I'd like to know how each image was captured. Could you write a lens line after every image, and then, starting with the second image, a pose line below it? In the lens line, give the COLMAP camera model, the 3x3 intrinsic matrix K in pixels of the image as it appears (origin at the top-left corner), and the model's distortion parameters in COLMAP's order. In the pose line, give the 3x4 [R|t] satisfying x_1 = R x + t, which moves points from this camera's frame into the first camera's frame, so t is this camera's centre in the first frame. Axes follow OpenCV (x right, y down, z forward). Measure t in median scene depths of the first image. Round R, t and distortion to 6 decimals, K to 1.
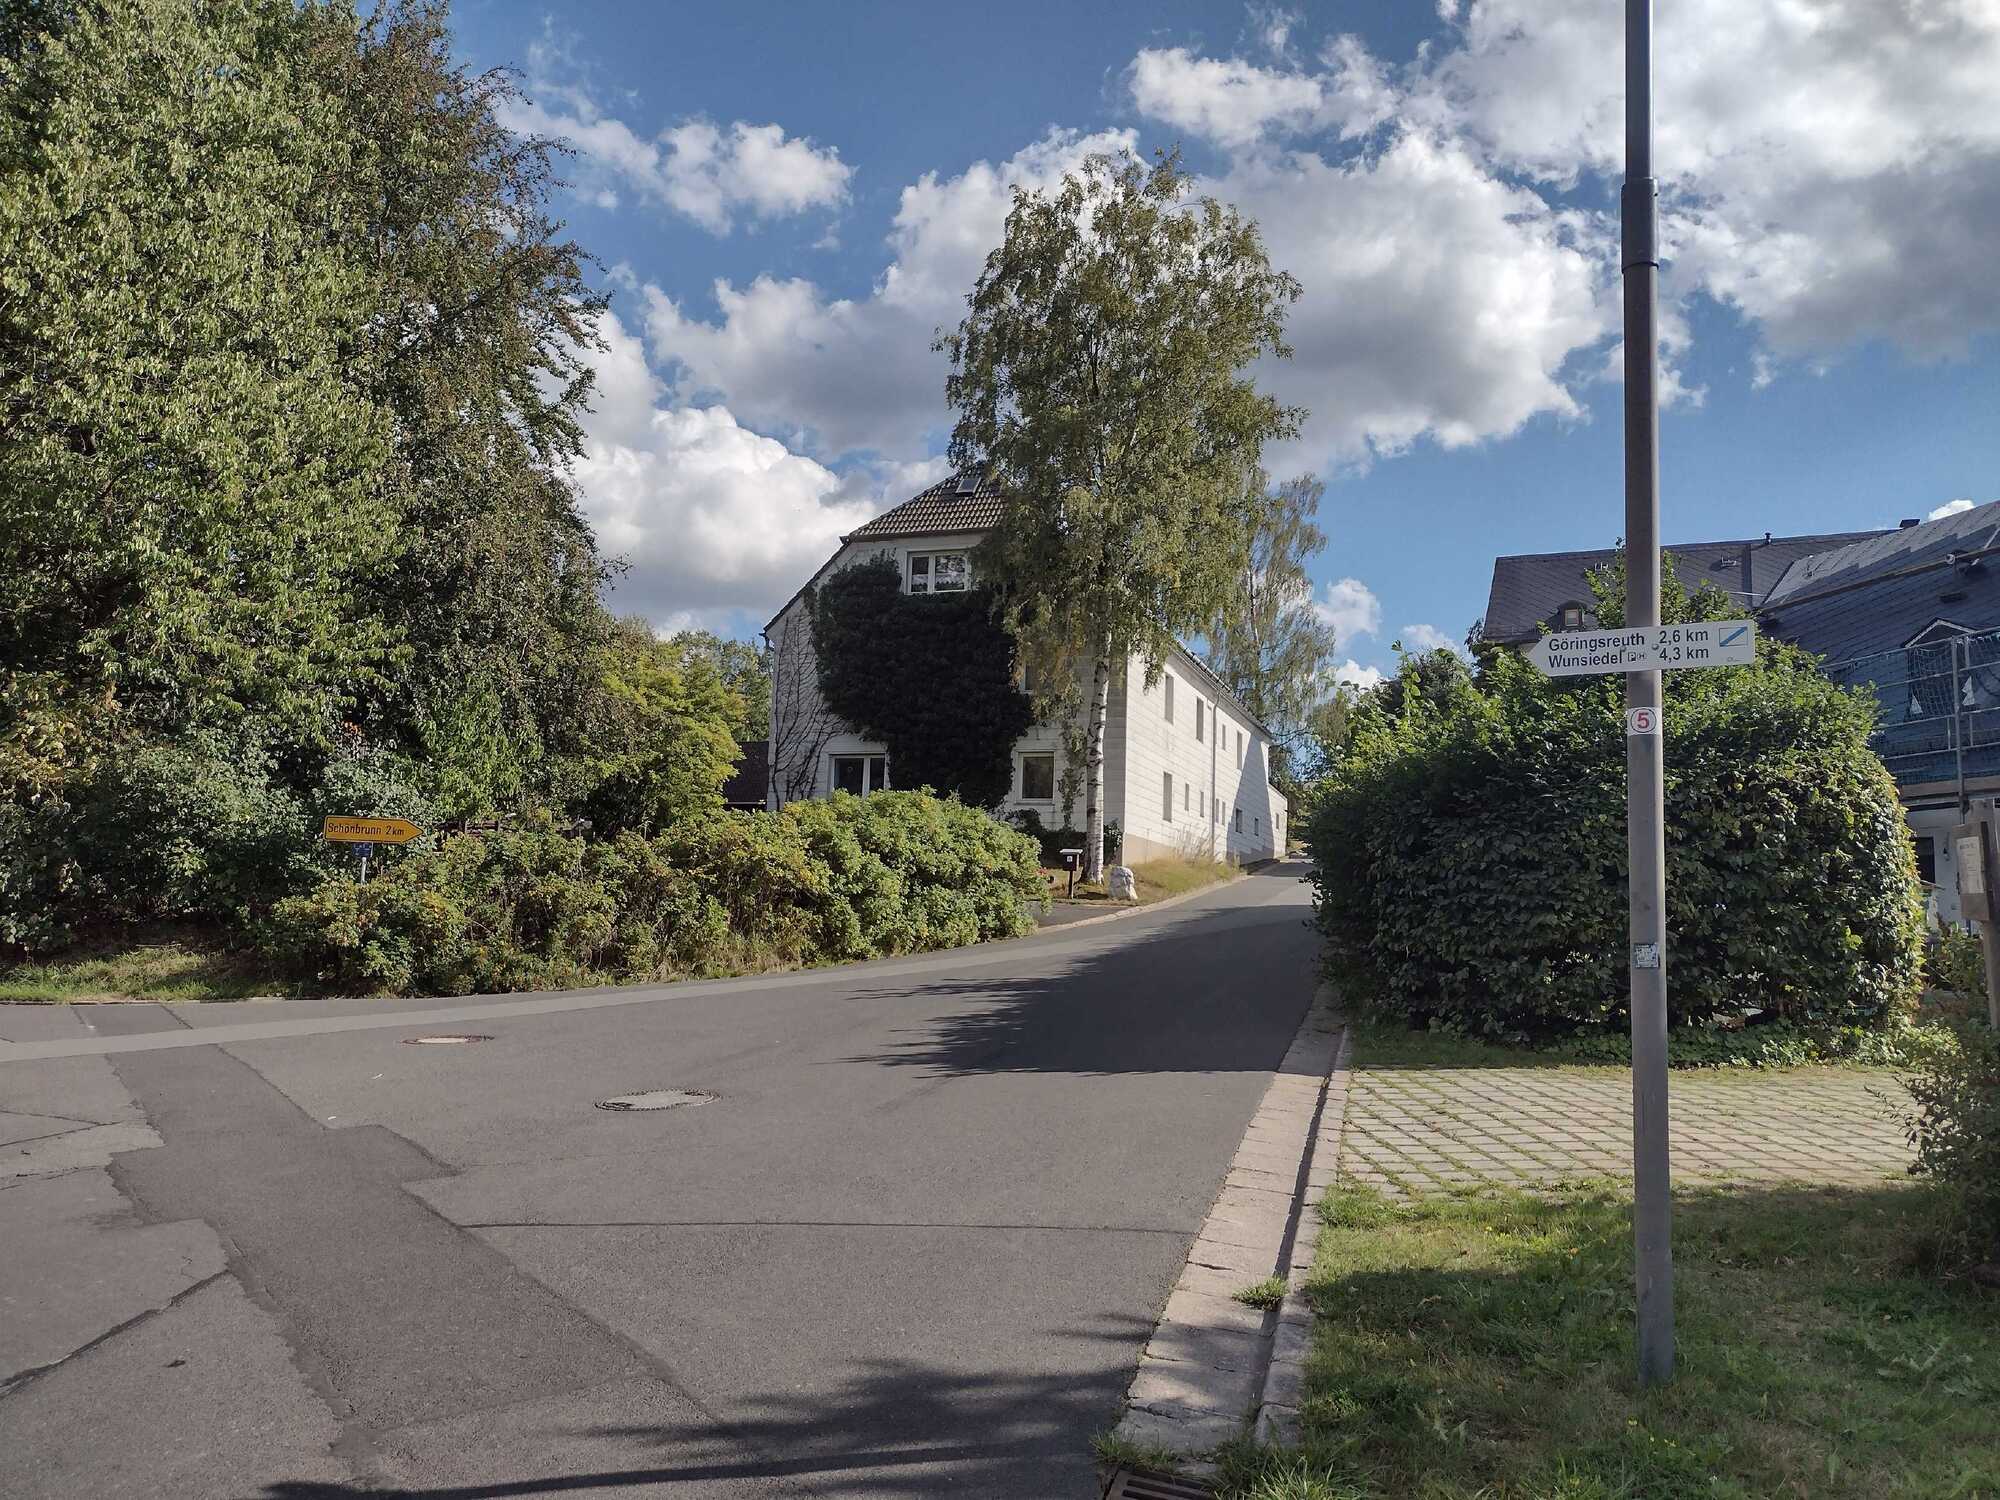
lens RADIAL K [[1415.8, 0, 998.2], [0, 1415.8, 736.7], [0, 0, 1]] dist [-0.000158, -0.004080]
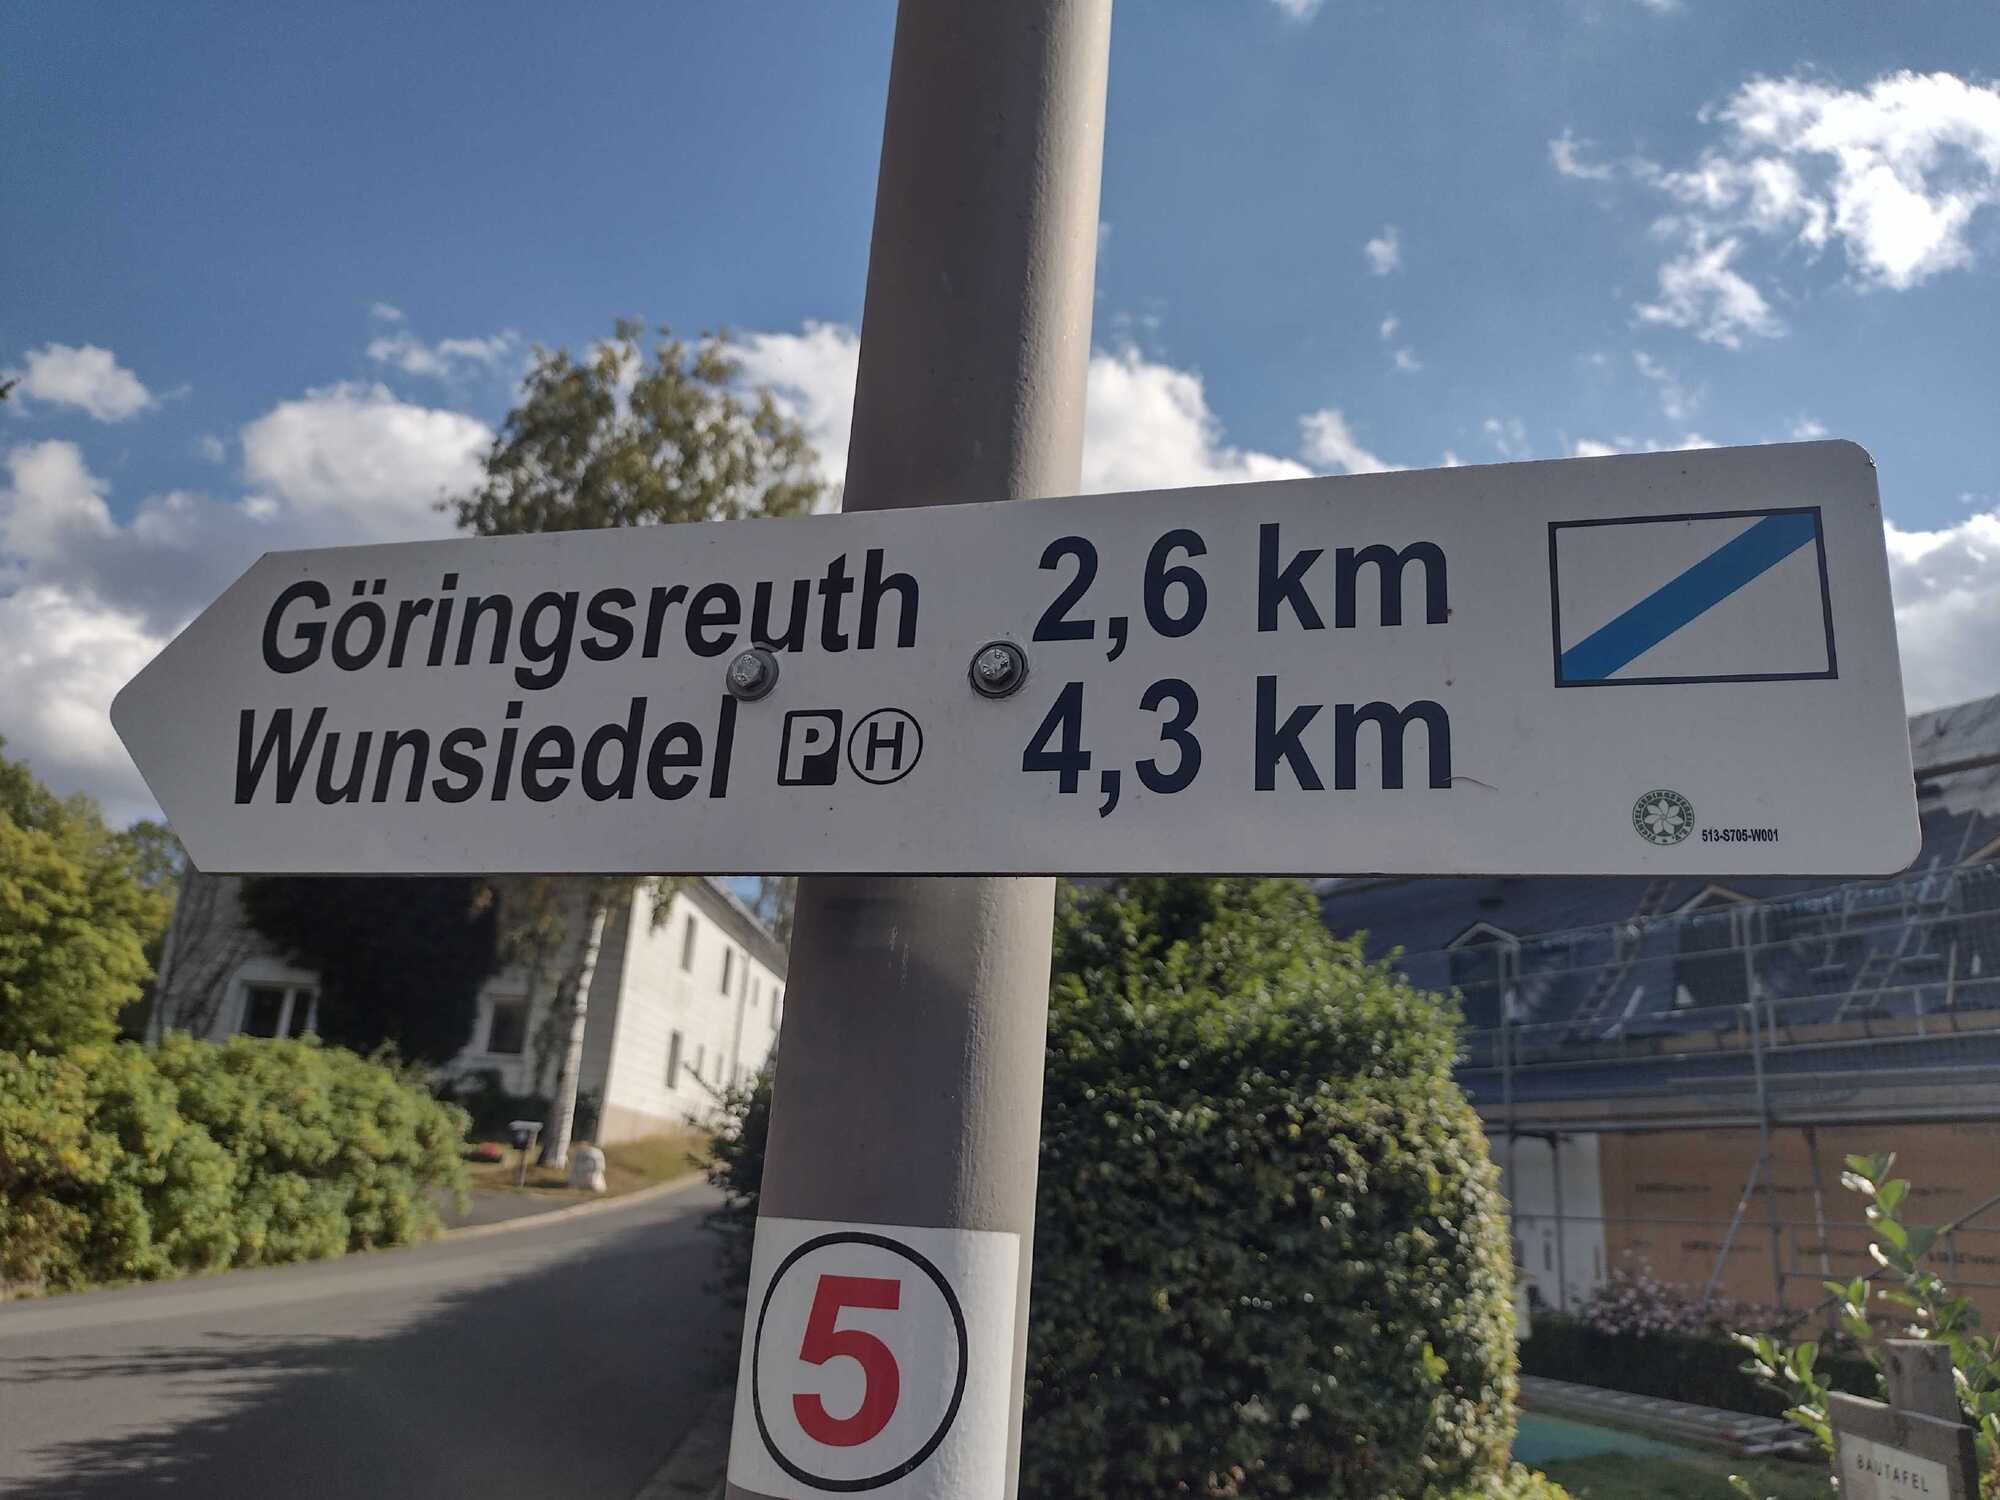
lens RADIAL K [[1535.6, 0, 1000.0], [0, 1535.6, 750.0], [0, 0, 1]] dist [0.080644, -0.152128]
pose [[0.950569, 0.115301, 0.288312, 0.132221], [-0.069438, 0.983922, -0.164550, -0.011494], [-0.302649, 0.136397, 0.943292, 0.272619]]
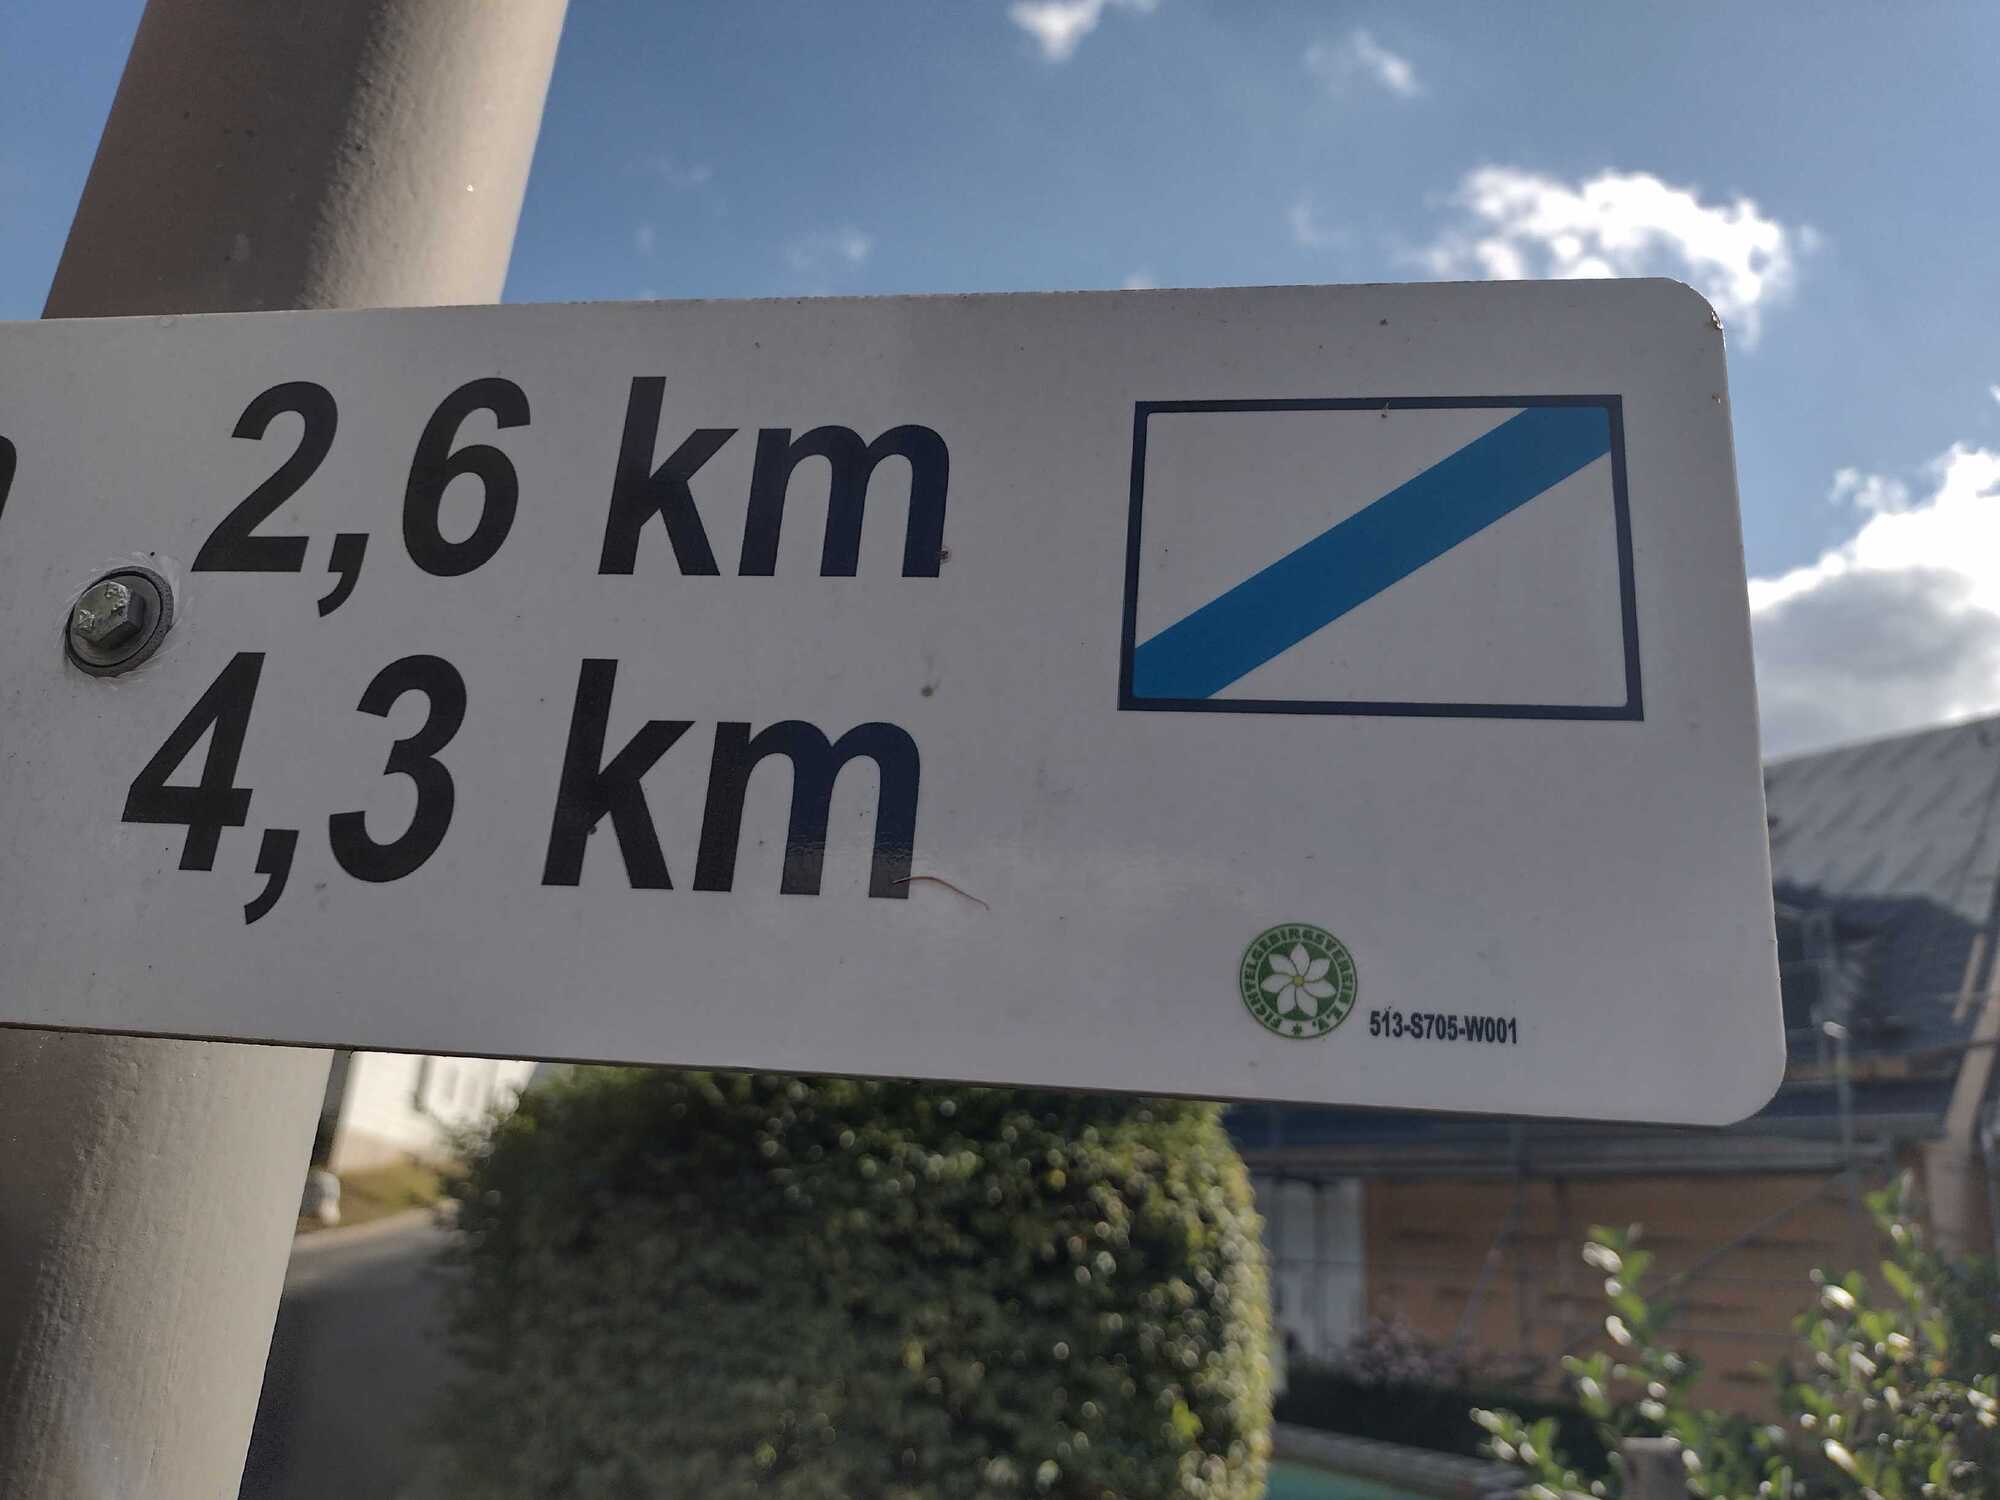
lens RADIAL K [[1562.0, 0, 1000.0], [0, 1562.0, 750.0], [0, 0, 1]] dist [0.098365, -0.237091]
pose [[0.897623, 0.168259, 0.407384, 0.144804], [-0.096146, 0.976757, -0.191576, -0.015241], [-0.430150, 0.132794, 0.892937, 0.285364]]
